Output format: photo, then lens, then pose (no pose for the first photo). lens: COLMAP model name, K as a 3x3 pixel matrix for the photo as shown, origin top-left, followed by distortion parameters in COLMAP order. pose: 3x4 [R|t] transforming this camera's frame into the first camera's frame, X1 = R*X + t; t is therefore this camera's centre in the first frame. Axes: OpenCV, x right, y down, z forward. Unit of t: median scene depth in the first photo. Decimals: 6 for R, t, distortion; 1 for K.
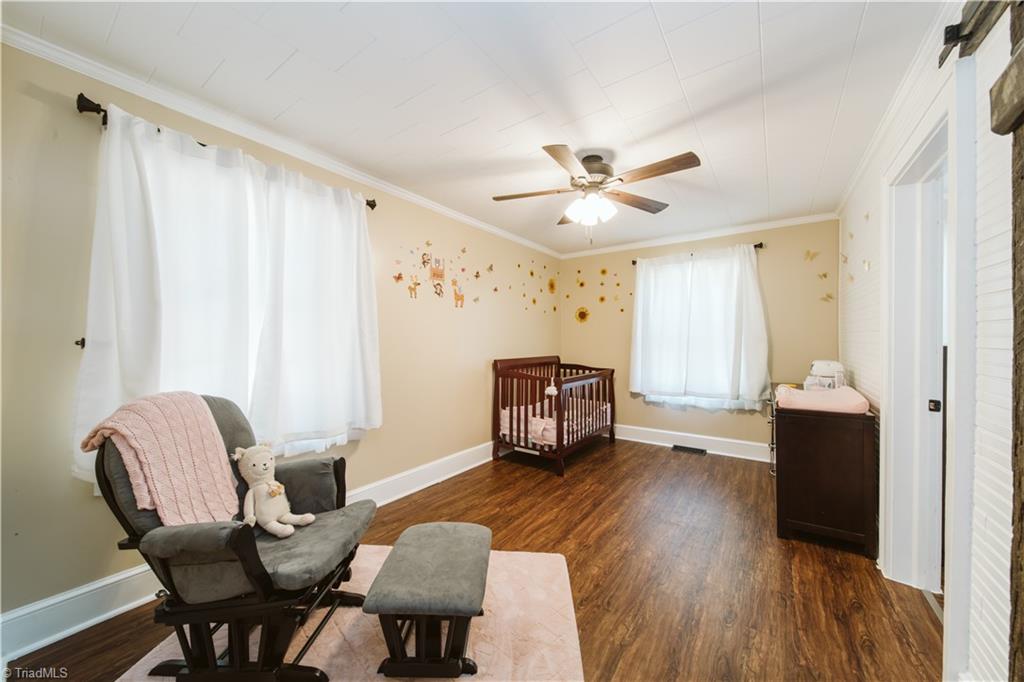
lens RADIAL K [[362.5, 0, 509.0], [0, 362.5, 341.8], [0, 0, 1]] dist [-0.001622, -0.000607]
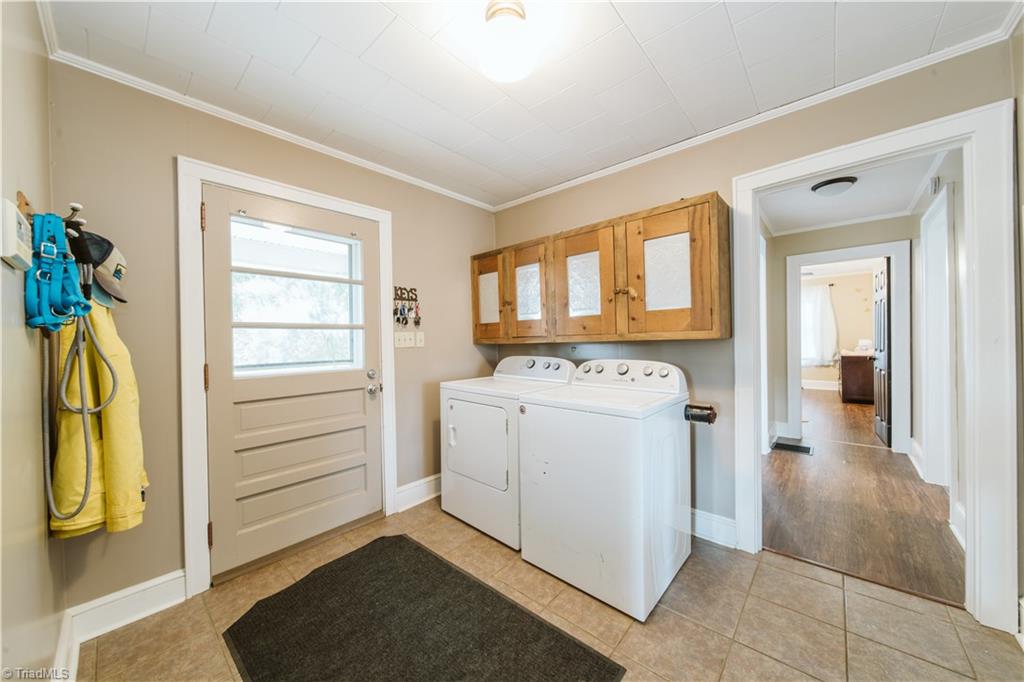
lens RADIAL K [[362.5, 0, 512.7], [0, 362.5, 339.2], [0, 0, 1]] dist [-0.001622, -0.000607]
pose [[0.994515, -0.011521, -0.103954, -0.905682], [0.011369, 0.999933, -0.002052, 0.027070], [0.103971, 0.000859, 0.994580, -1.241397]]
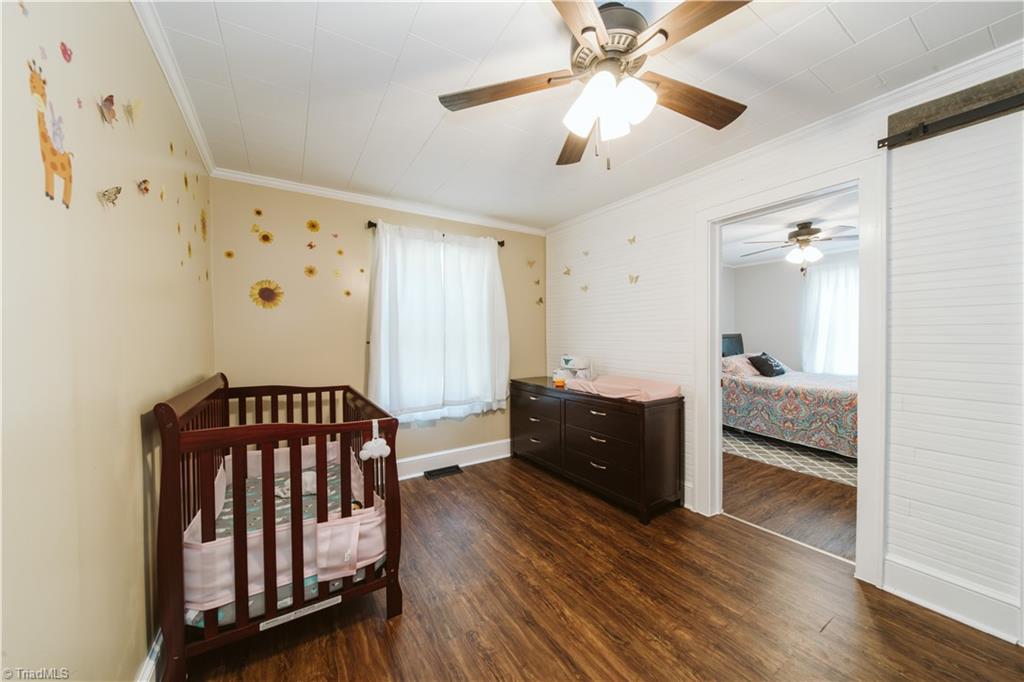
lens RADIAL K [[362.5, 0, 512.2], [0, 362.5, 344.1], [0, 0, 1]] dist [-0.001622, -0.000607]
pose [[0.366318, -0.021106, 0.930250, -0.231510], [0.009949, 0.999774, 0.018765, -0.006880], [-0.930437, 0.002381, 0.366445, 0.610152]]
